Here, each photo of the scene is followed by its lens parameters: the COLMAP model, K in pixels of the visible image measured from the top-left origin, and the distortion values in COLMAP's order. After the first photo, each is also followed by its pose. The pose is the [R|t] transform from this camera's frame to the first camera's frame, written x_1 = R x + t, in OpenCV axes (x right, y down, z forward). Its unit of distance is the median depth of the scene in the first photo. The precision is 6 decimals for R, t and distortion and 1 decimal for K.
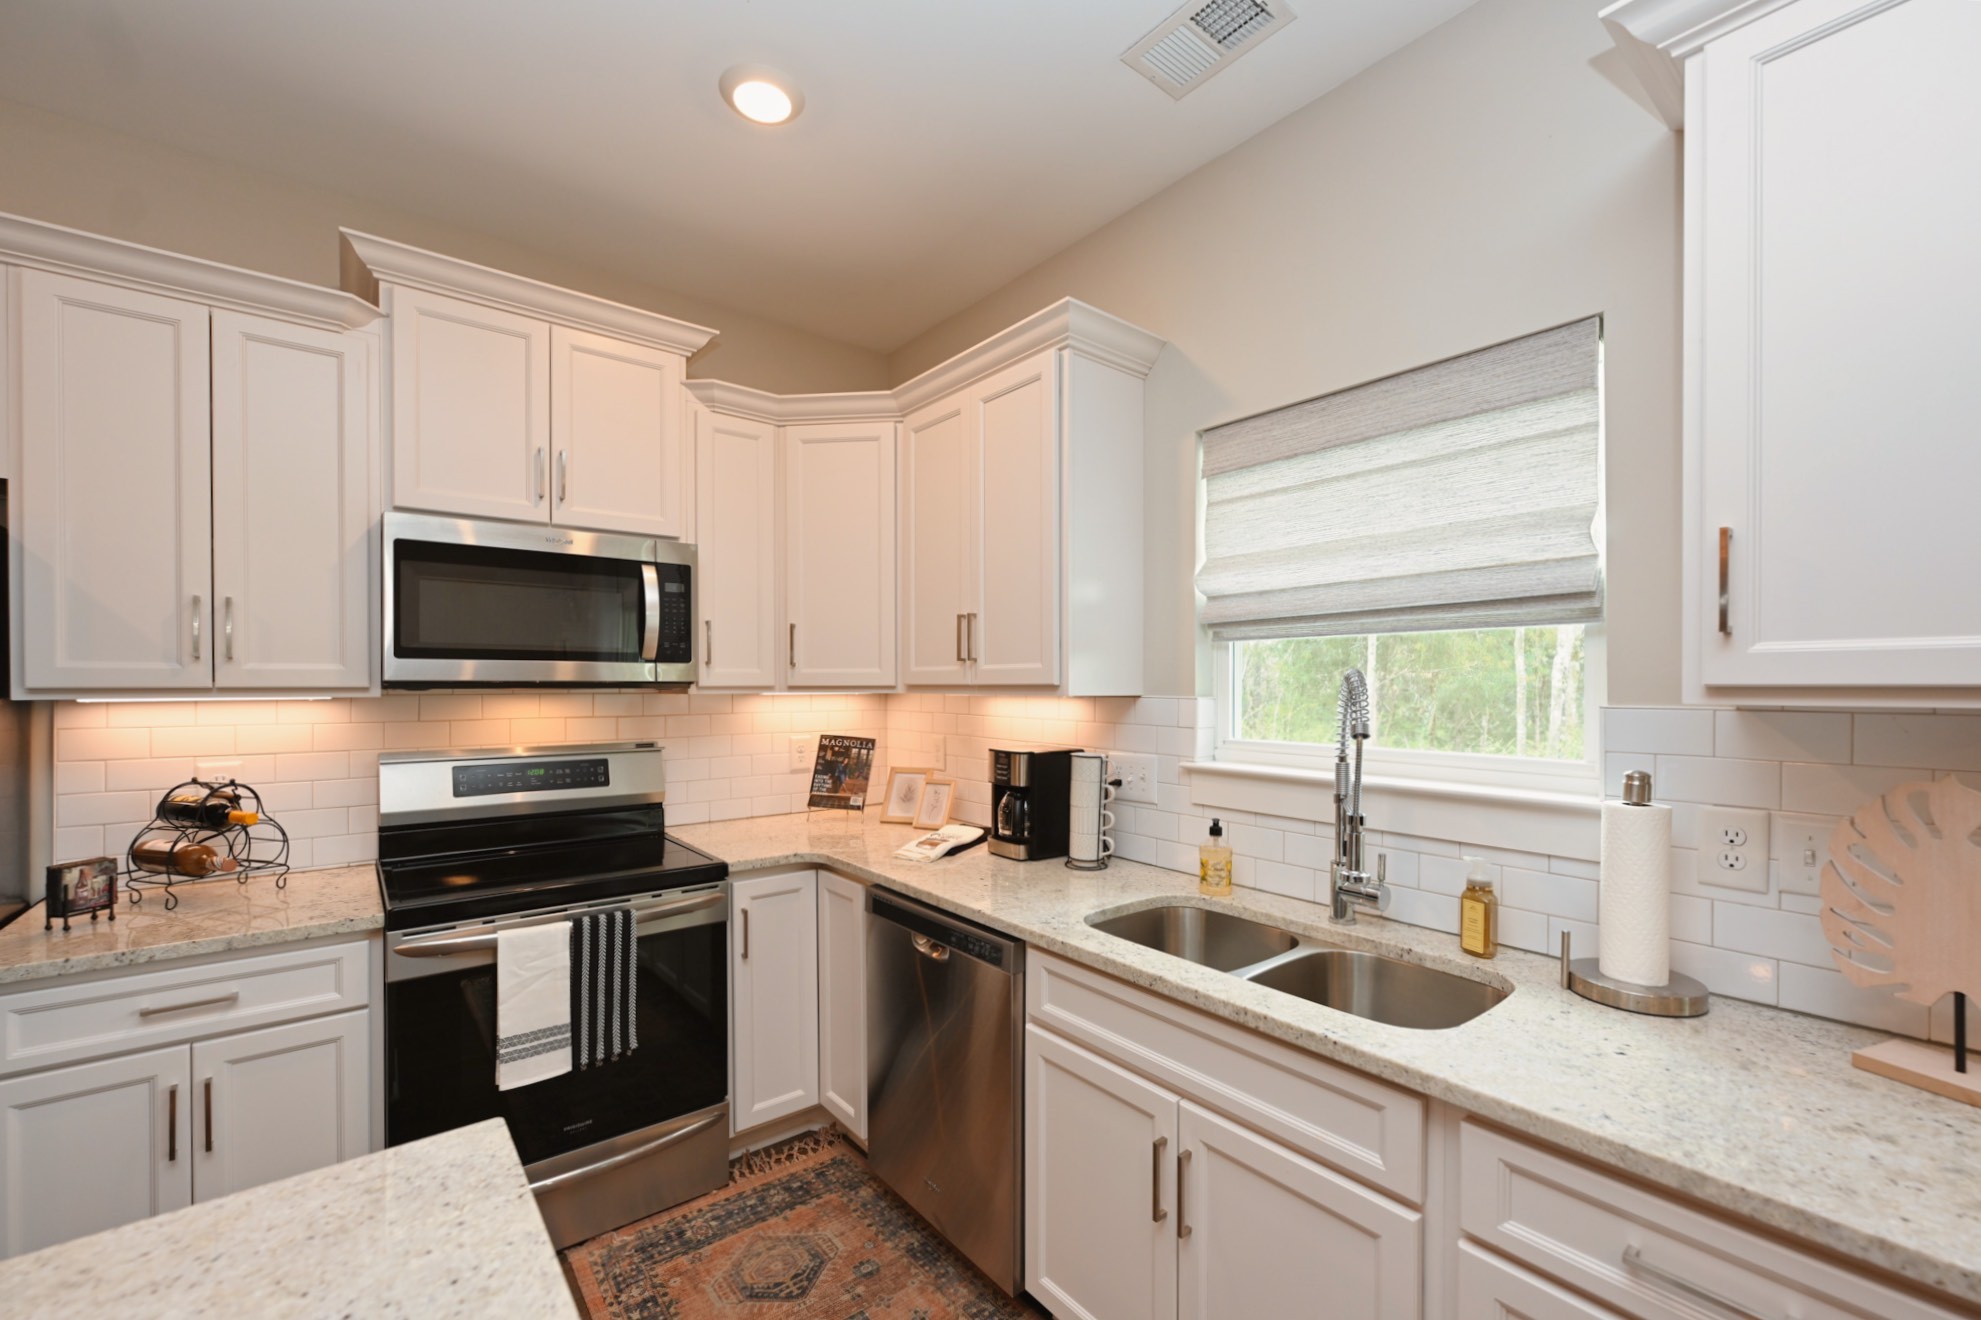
lens RADIAL K [[802.4, 0, 982.8], [0, 802.4, 690.8], [0, 0, 1]] dist [0.000238, 0.000563]
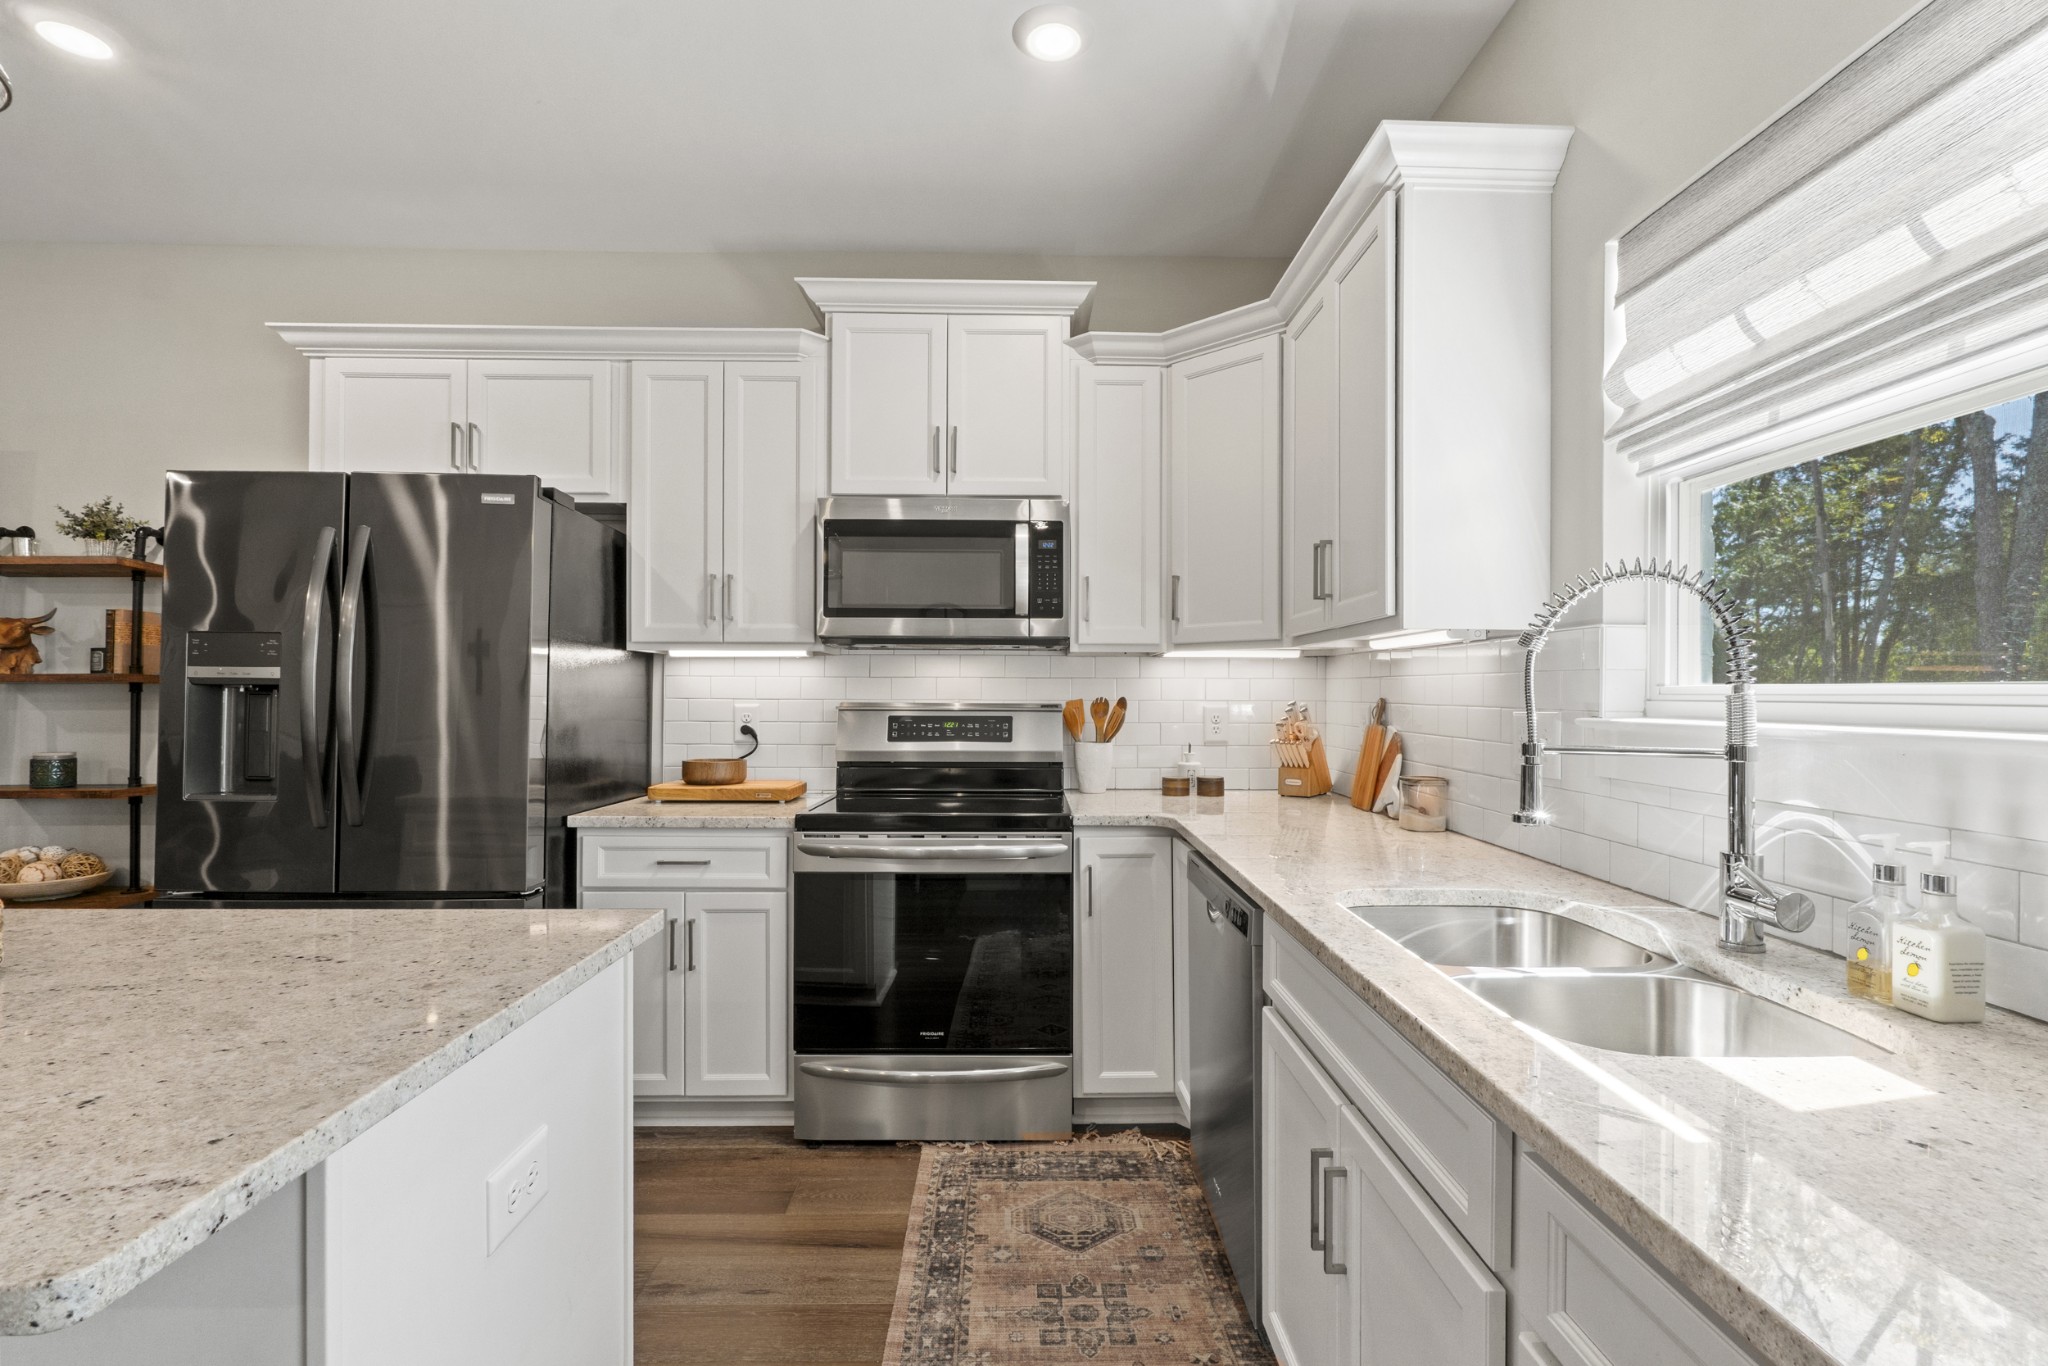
lens RADIAL K [[932.6, 0, 1036.3], [0, 932.6, 695.5], [0, 0, 1]] dist [-0.007901, 0.000094]
pose [[0.802010, 0.002712, -0.597305, 0.340261], [-0.007969, 0.999949, -0.006161, 0.076819], [0.597258, 0.009702, 0.801991, 0.051236]]
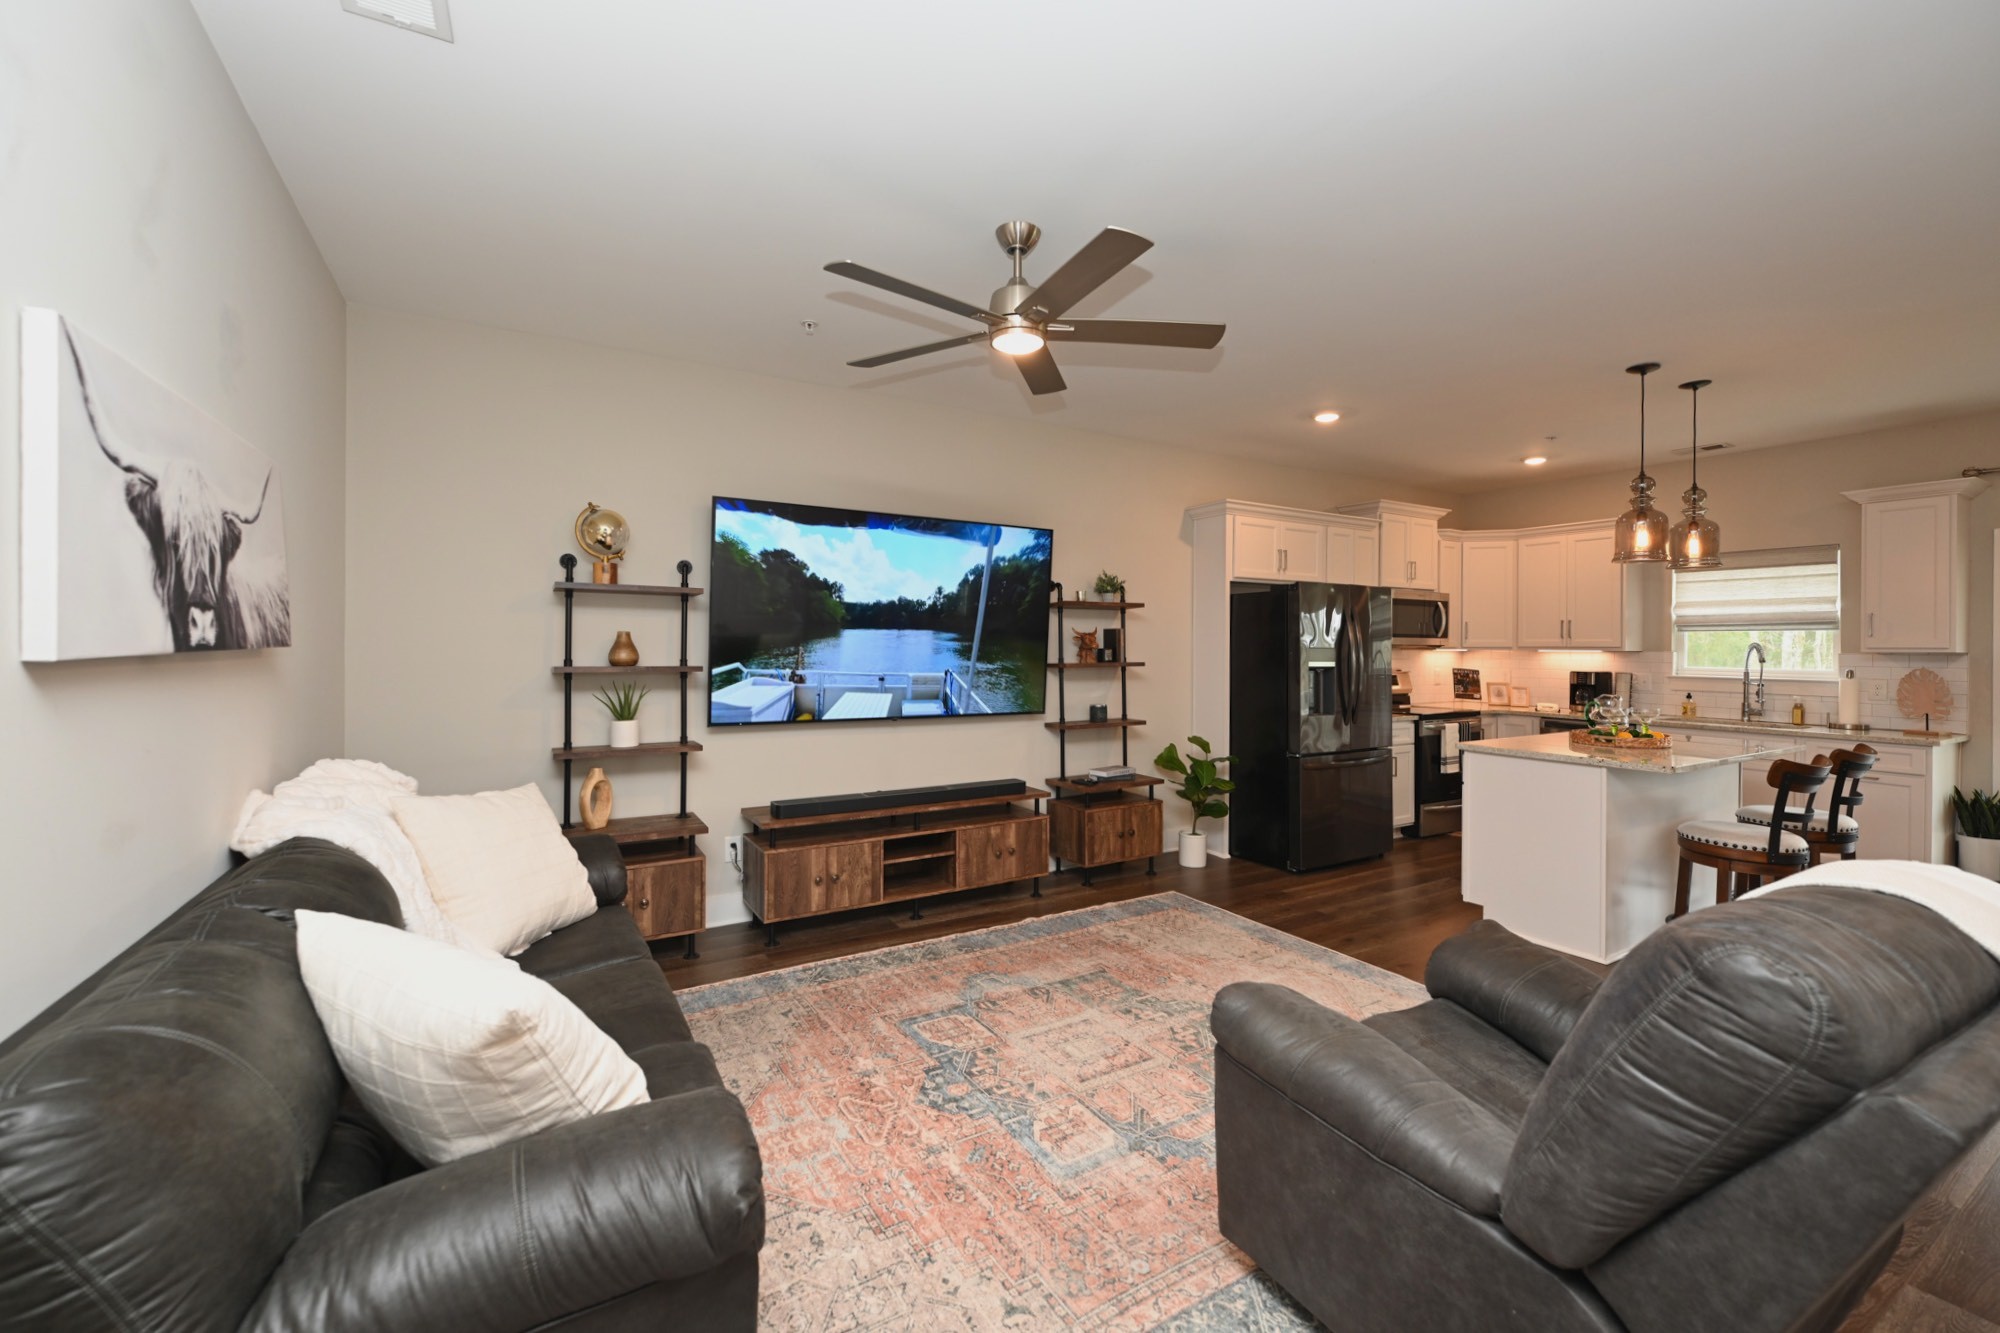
lens RADIAL K [[810.0, 0, 999.3], [0, 810.0, 649.5], [0, 0, 1]] dist [0.000238, 0.000563]
pose [[0.990935, 0.005255, -0.134241, -1.629540], [-0.005863, 0.999974, -0.004130, 0.024298], [0.134216, 0.004879, 0.990940, -2.048775]]
